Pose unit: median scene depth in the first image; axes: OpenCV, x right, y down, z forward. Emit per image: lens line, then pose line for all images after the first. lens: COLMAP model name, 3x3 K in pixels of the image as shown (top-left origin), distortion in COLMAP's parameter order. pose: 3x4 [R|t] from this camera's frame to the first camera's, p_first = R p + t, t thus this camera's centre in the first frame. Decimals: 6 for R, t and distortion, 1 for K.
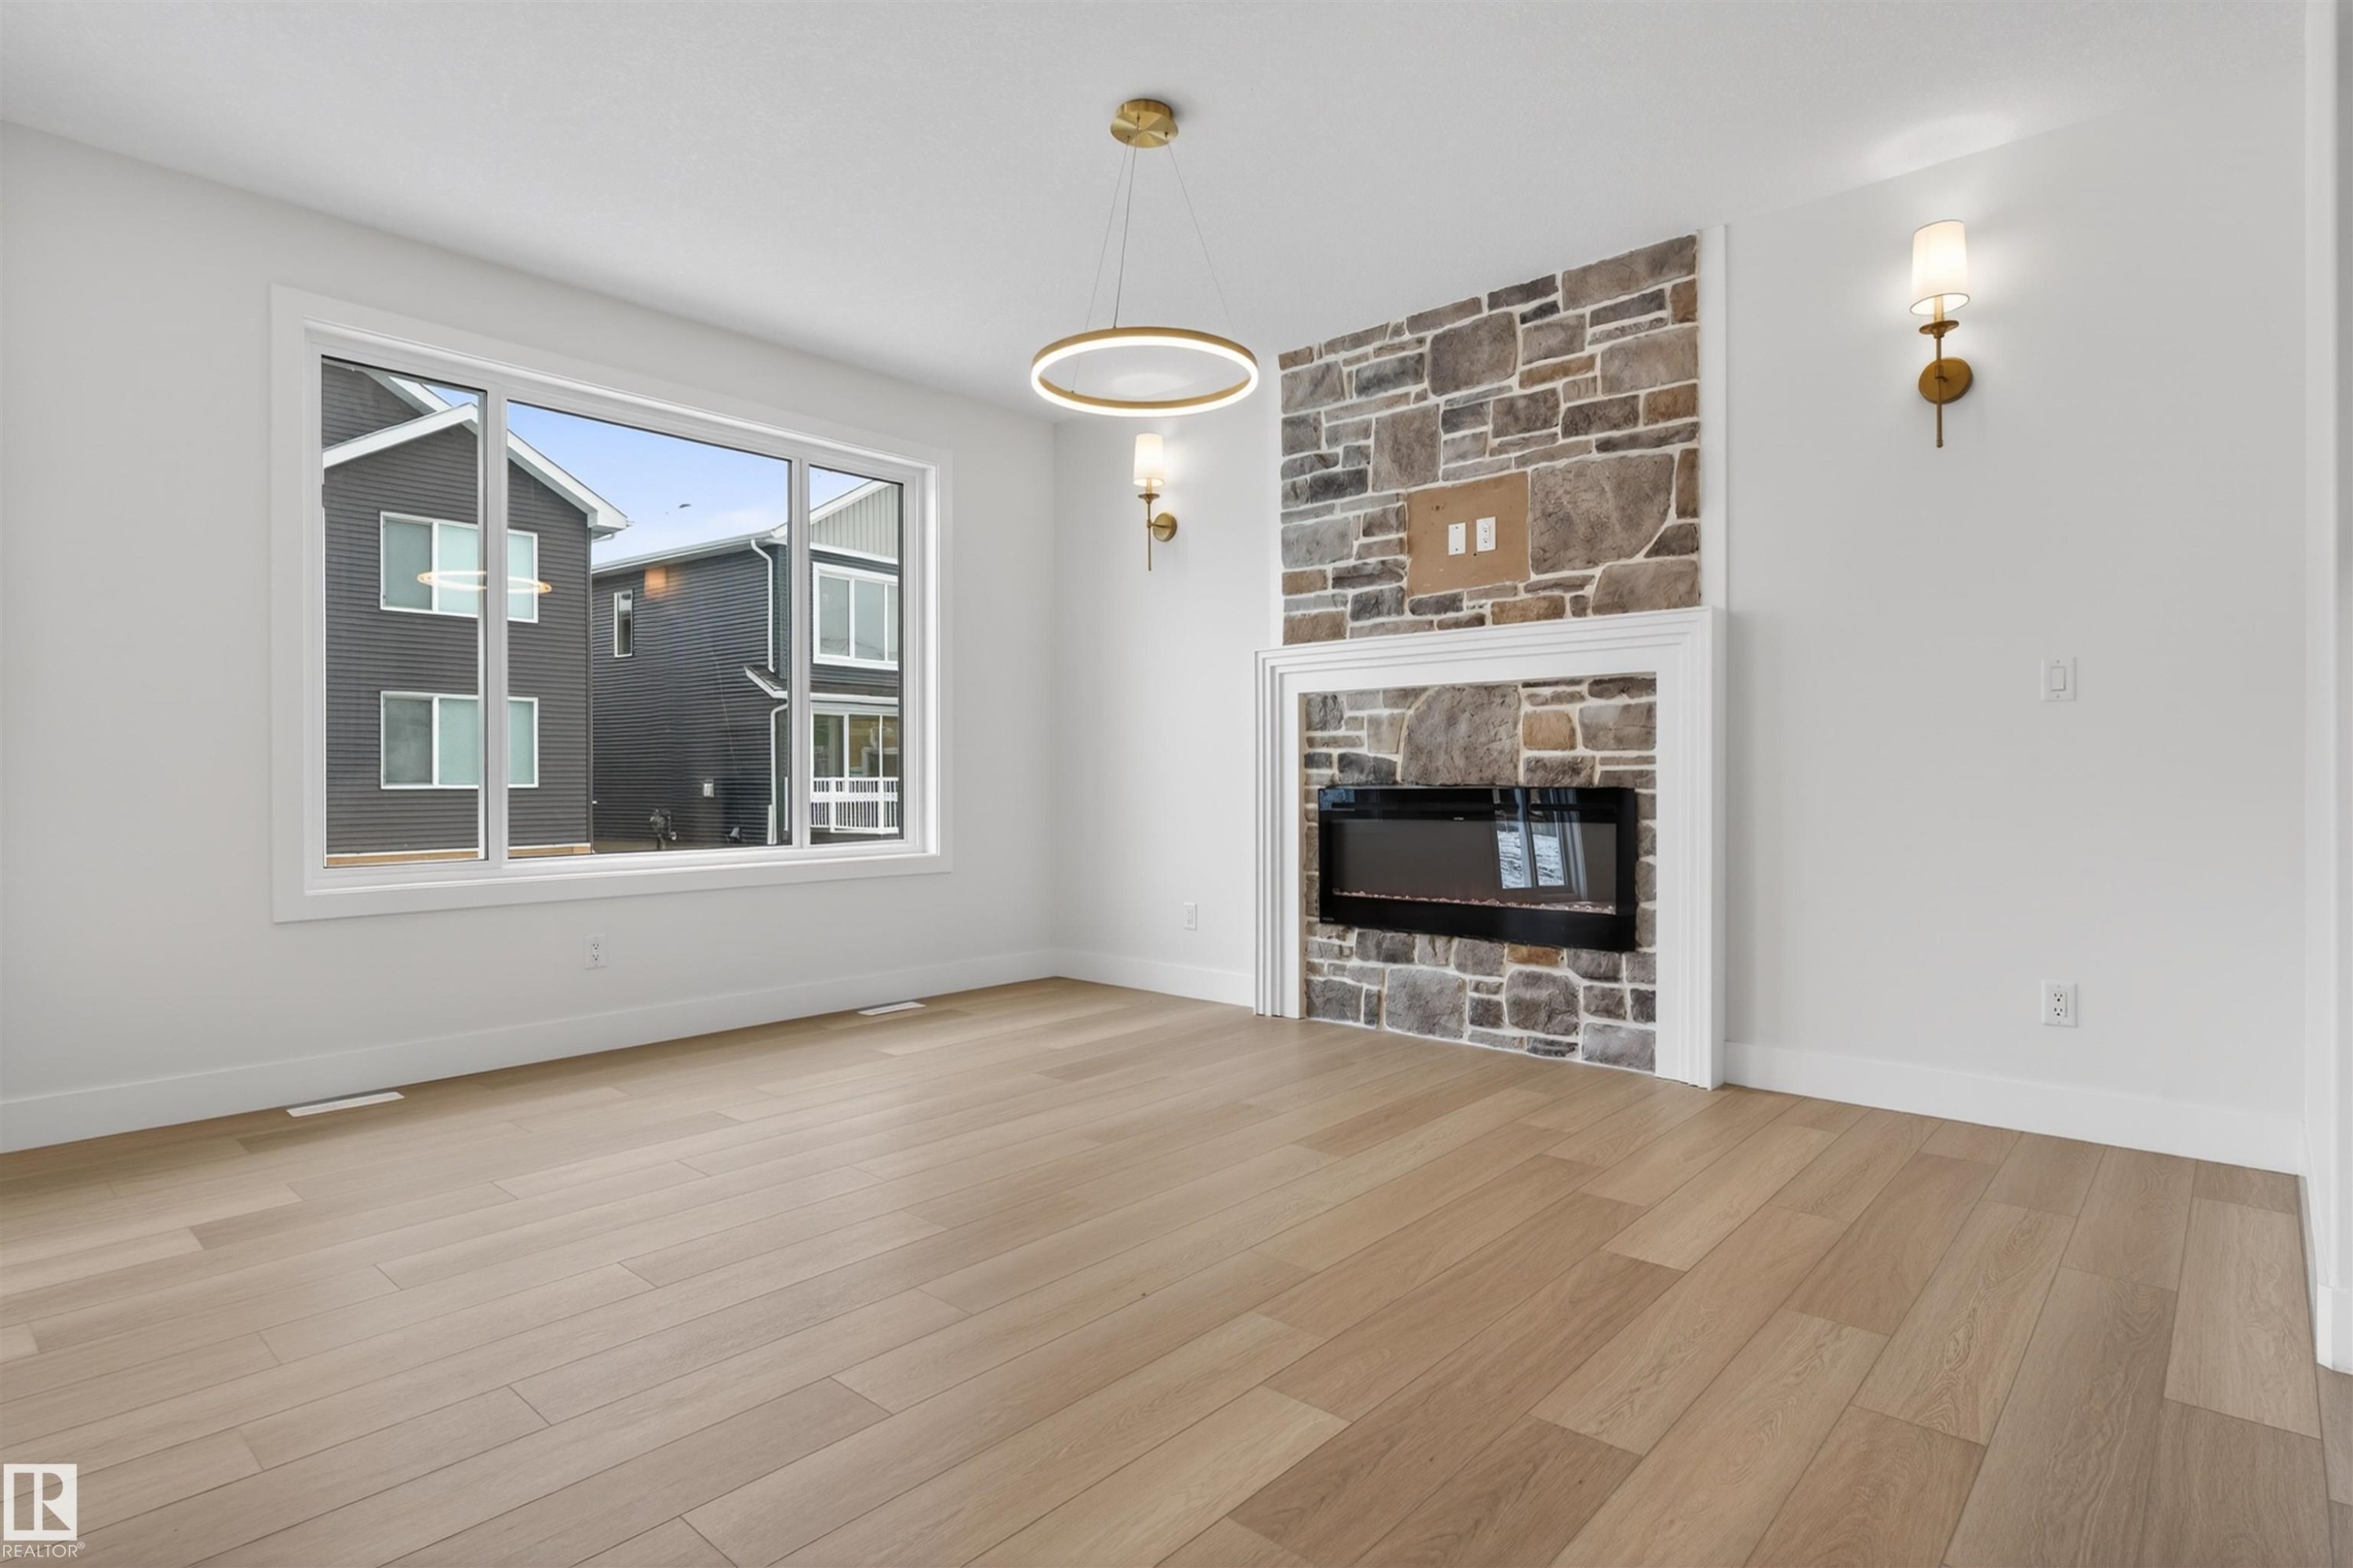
lens RADIAL K [[1204.1, 0, 1173.2], [0, 1204.1, 770.7], [0, 0, 1]] dist [-0.002499, 0.000259]
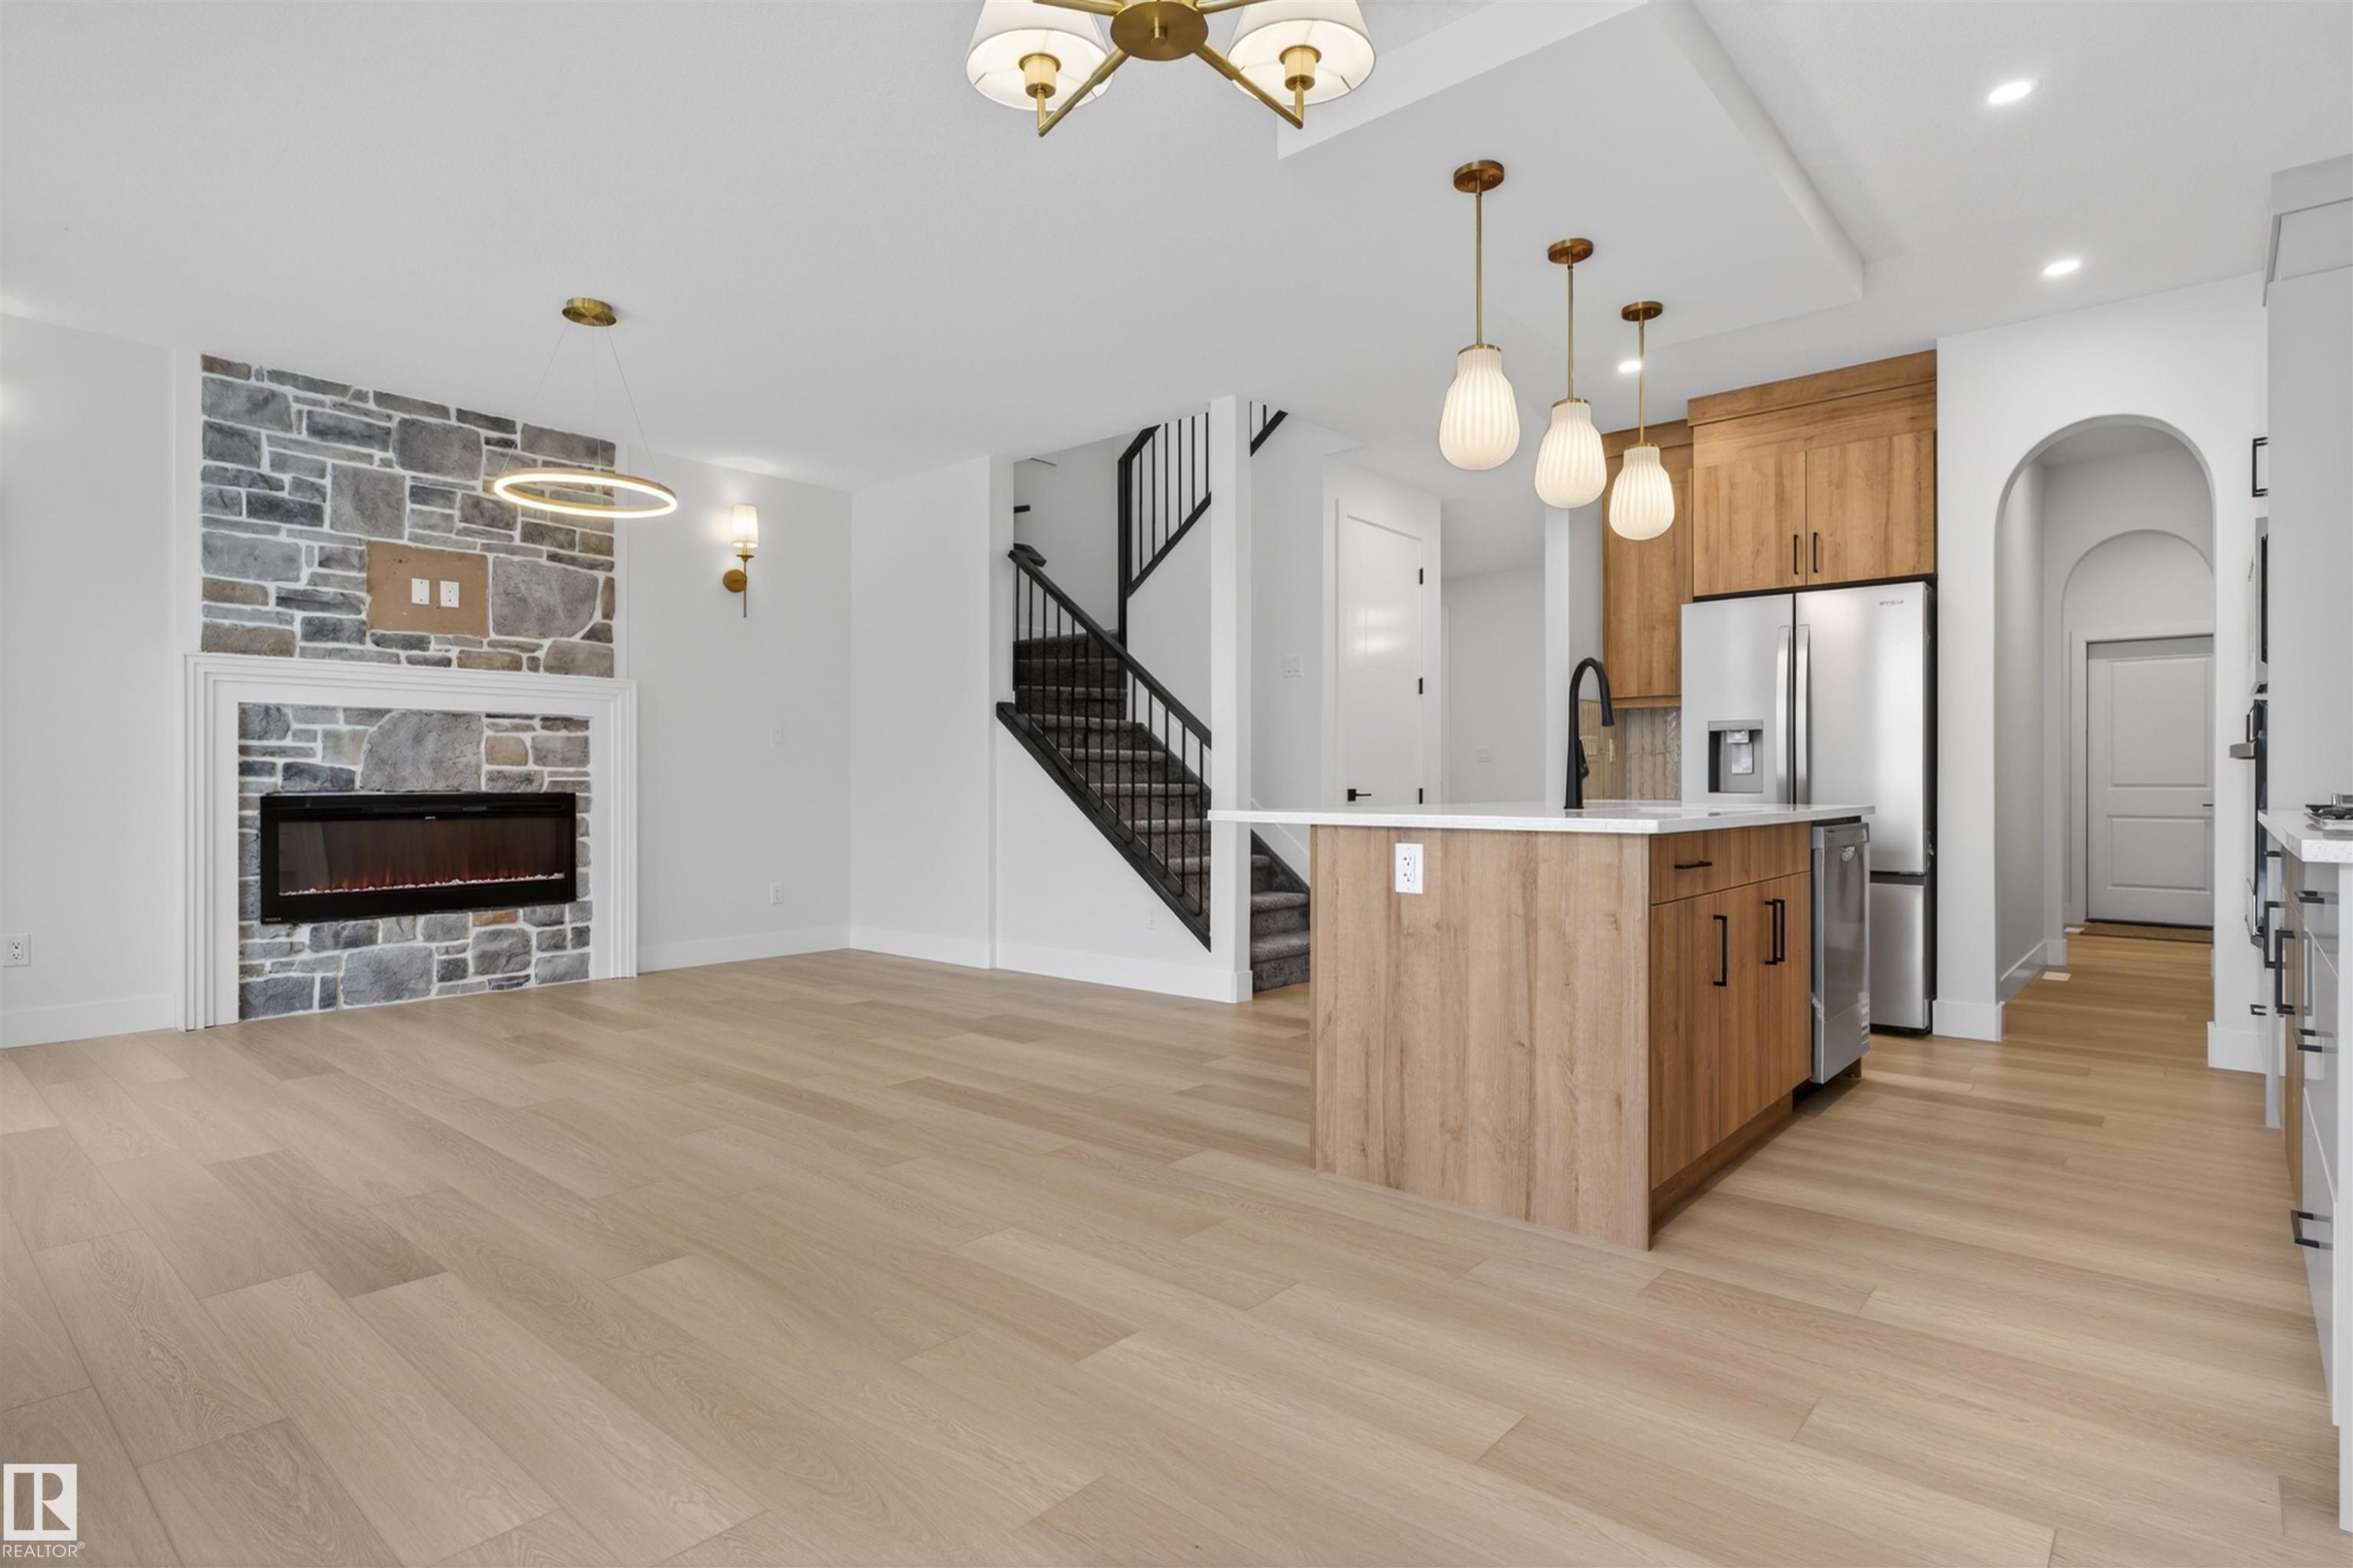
lens RADIAL K [[1204.1, 0, 1170.7], [0, 1204.1, 764.1], [0, 0, 1]] dist [-0.002499, 0.000259]
pose [[-0.009271, 0.019765, 0.999762, -1.010877], [-0.004292, 0.999795, -0.019805, 0.005004], [-0.999948, -0.004475, -0.009184, 0.246722]]
